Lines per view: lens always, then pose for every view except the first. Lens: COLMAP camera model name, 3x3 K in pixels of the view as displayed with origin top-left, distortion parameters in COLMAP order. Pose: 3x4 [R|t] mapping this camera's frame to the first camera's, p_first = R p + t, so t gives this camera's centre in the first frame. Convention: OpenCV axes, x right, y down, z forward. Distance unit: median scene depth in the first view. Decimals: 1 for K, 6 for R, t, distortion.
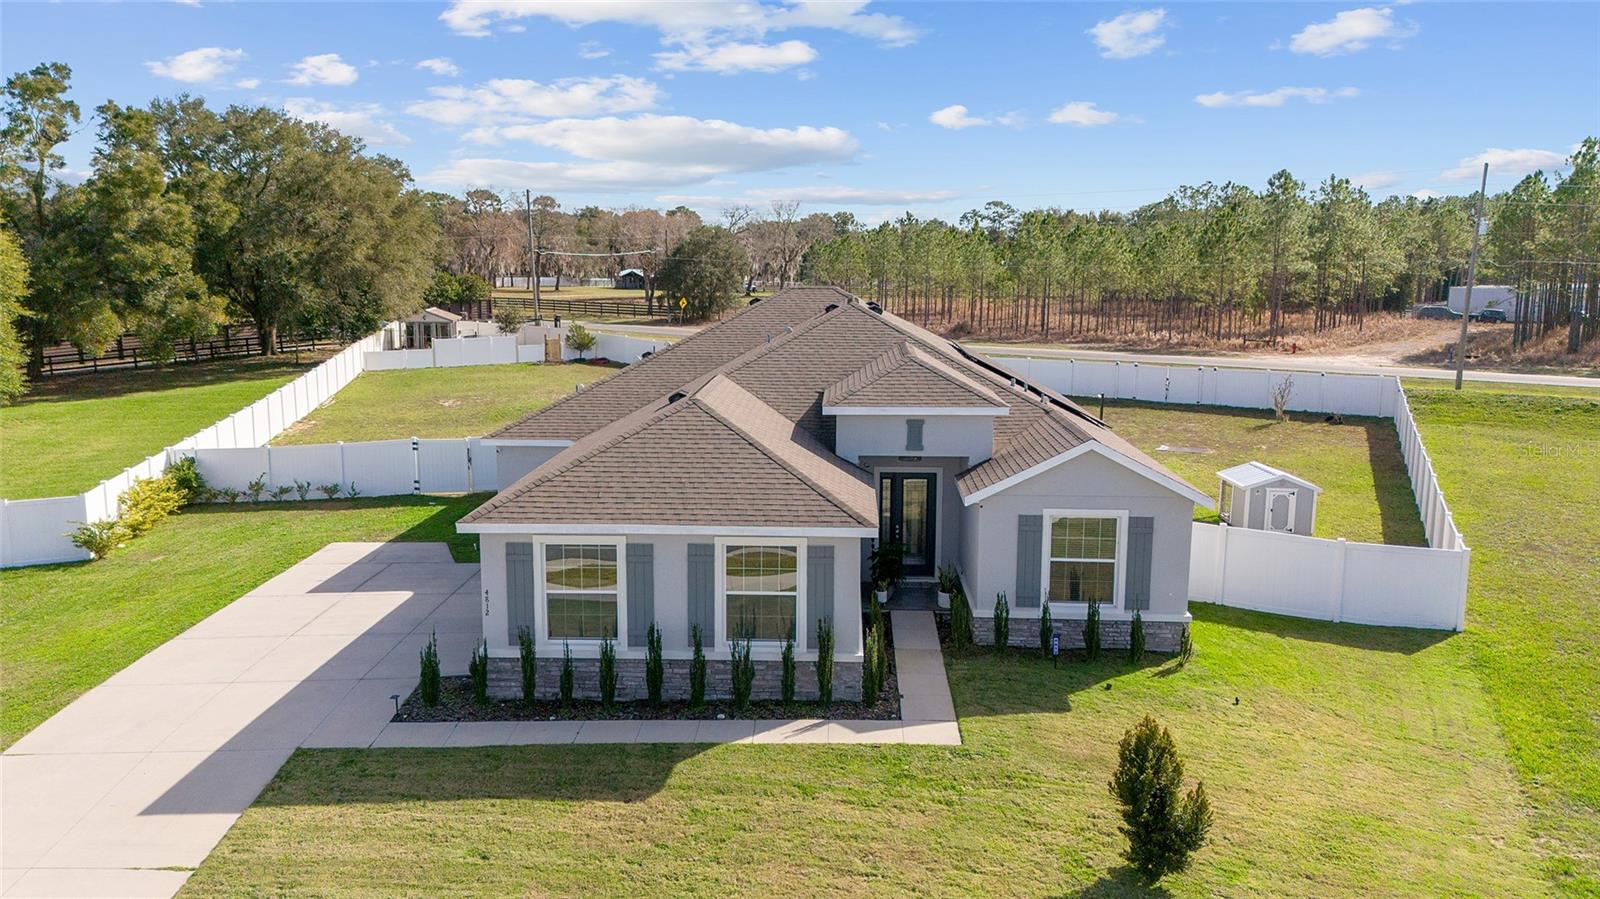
lens RADIAL K [[1200.6, 0, 804.9], [0, 1200.6, 447.5], [0, 0, 1]] dist [0.067230, -0.056753]
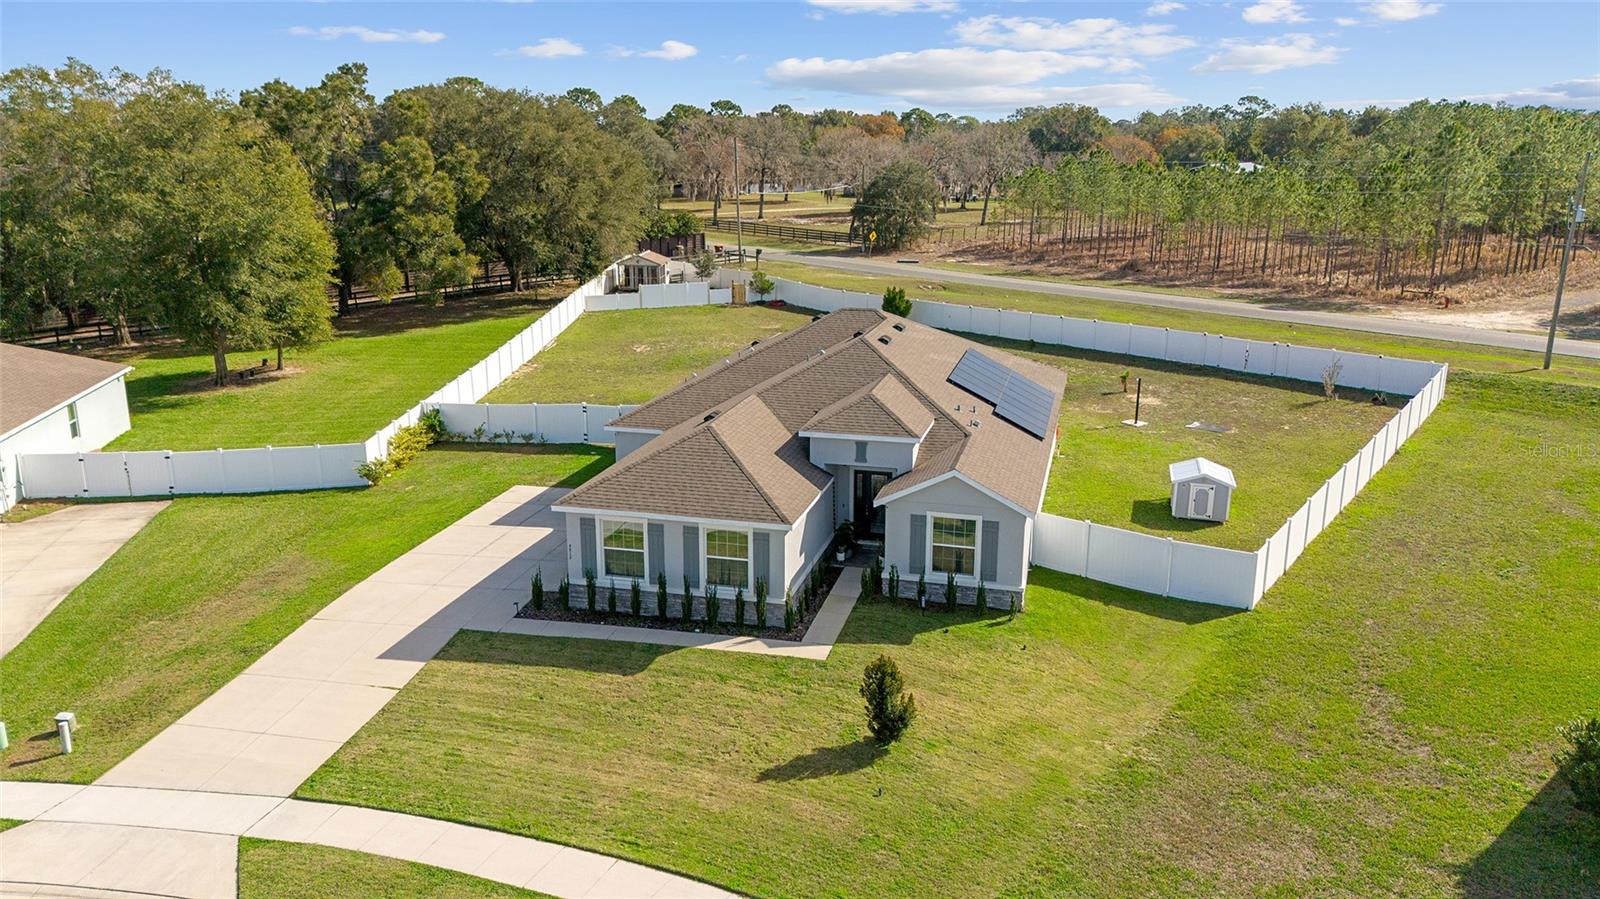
lens RADIAL K [[1199.5, 0, 800.0], [0, 1199.5, 449.5], [0, 0, 1]] dist [0.140593, -0.255136]
pose [[0.976667, 0.052303, -0.208291, 0.346249], [-0.031722, 0.994385, 0.100954, -0.170186], [0.212402, -0.091991, 0.972843, -0.486853]]
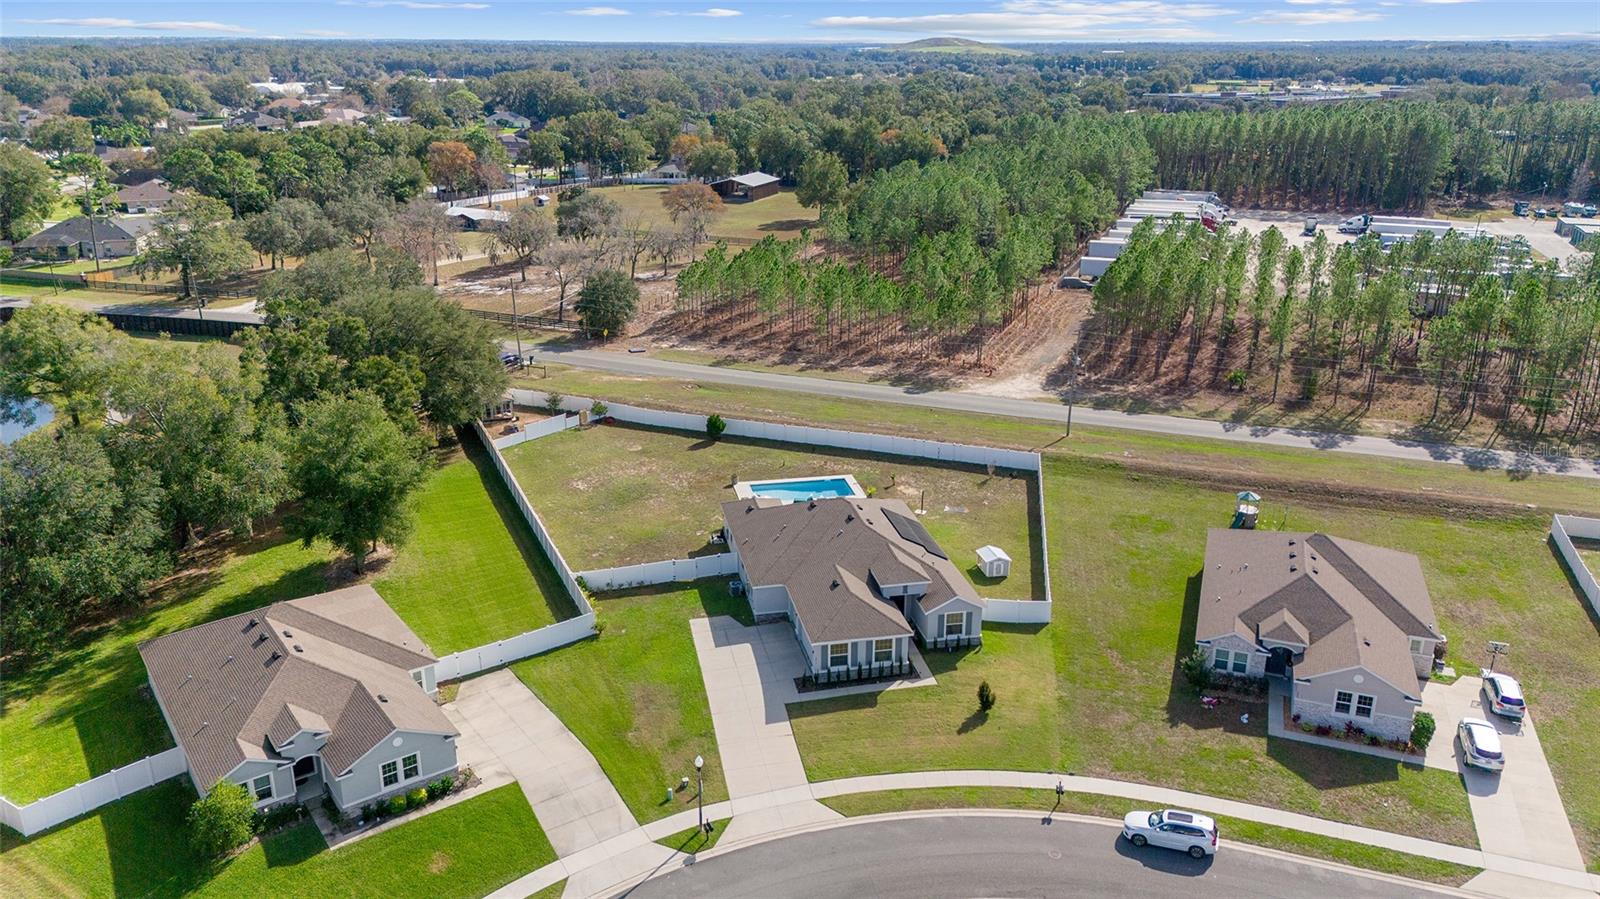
lens RADIAL K [[1170.3, 0, 805.6], [0, 1170.3, 454.8], [0, 0, 1]] dist [0.084075, -0.092234]
pose [[0.969606, -0.082538, 0.230328, -0.989488], [0.039664, 0.981954, 0.184914, -1.089318], [-0.241434, -0.170158, 0.955383, -2.219681]]
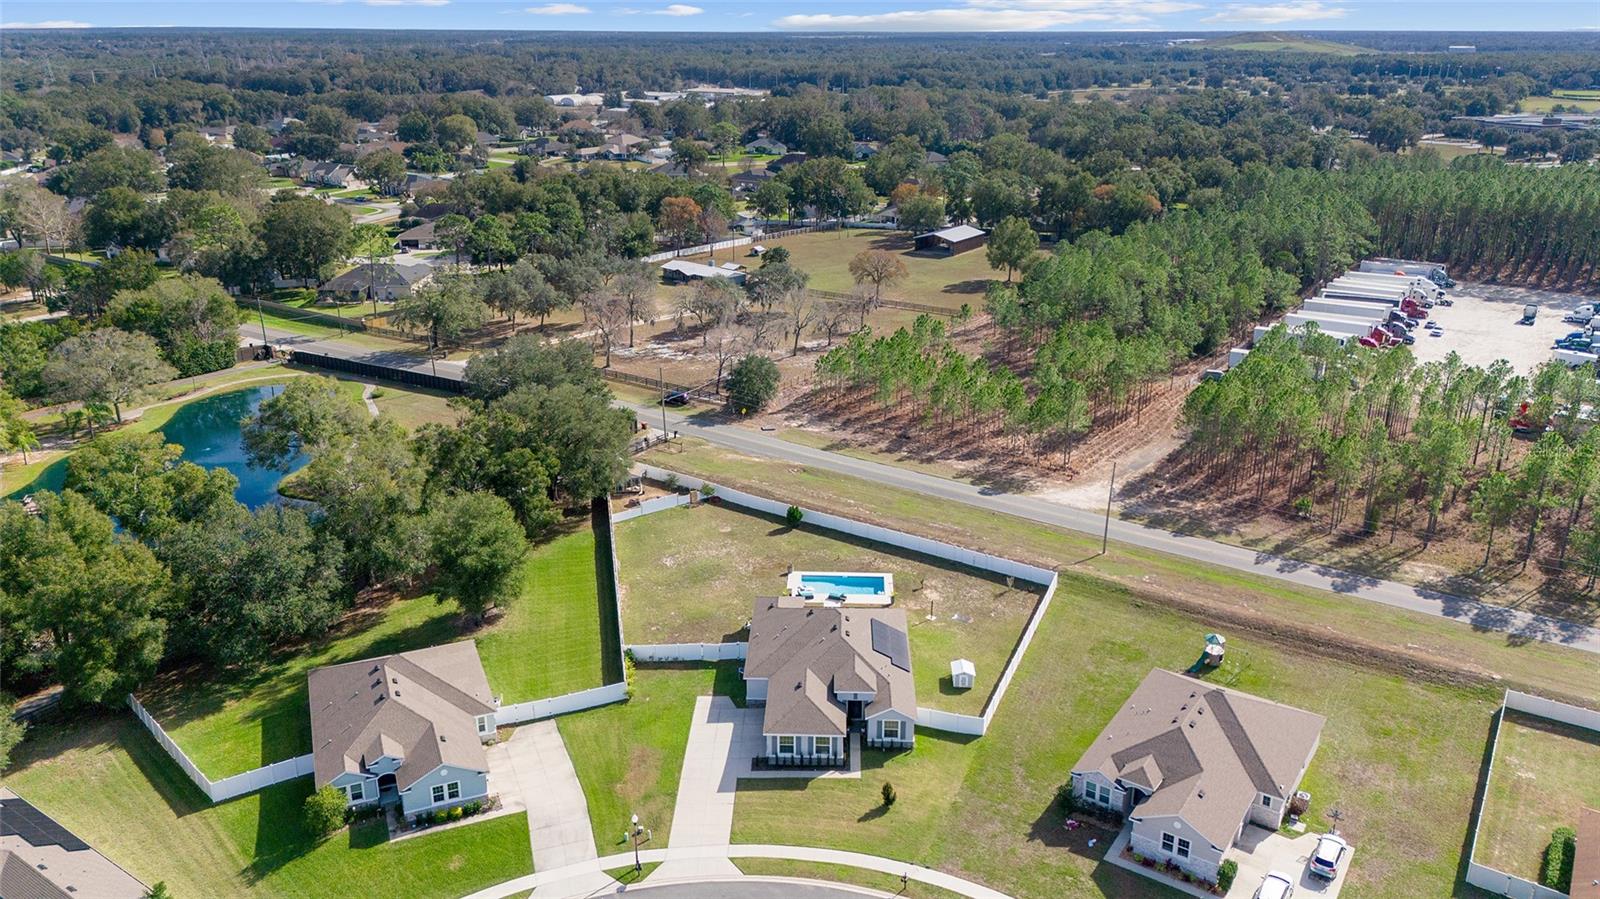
lens RADIAL K [[1200.6, 0, 804.9], [0, 1200.6, 447.5], [0, 0, 1]] dist [0.067230, -0.056753]
pose [[0.999972, -0.004563, 0.005940, -0.118915], [0.003445, 0.984360, 0.176132, -1.750901], [-0.006650, -0.176107, 0.984349, -3.285653]]
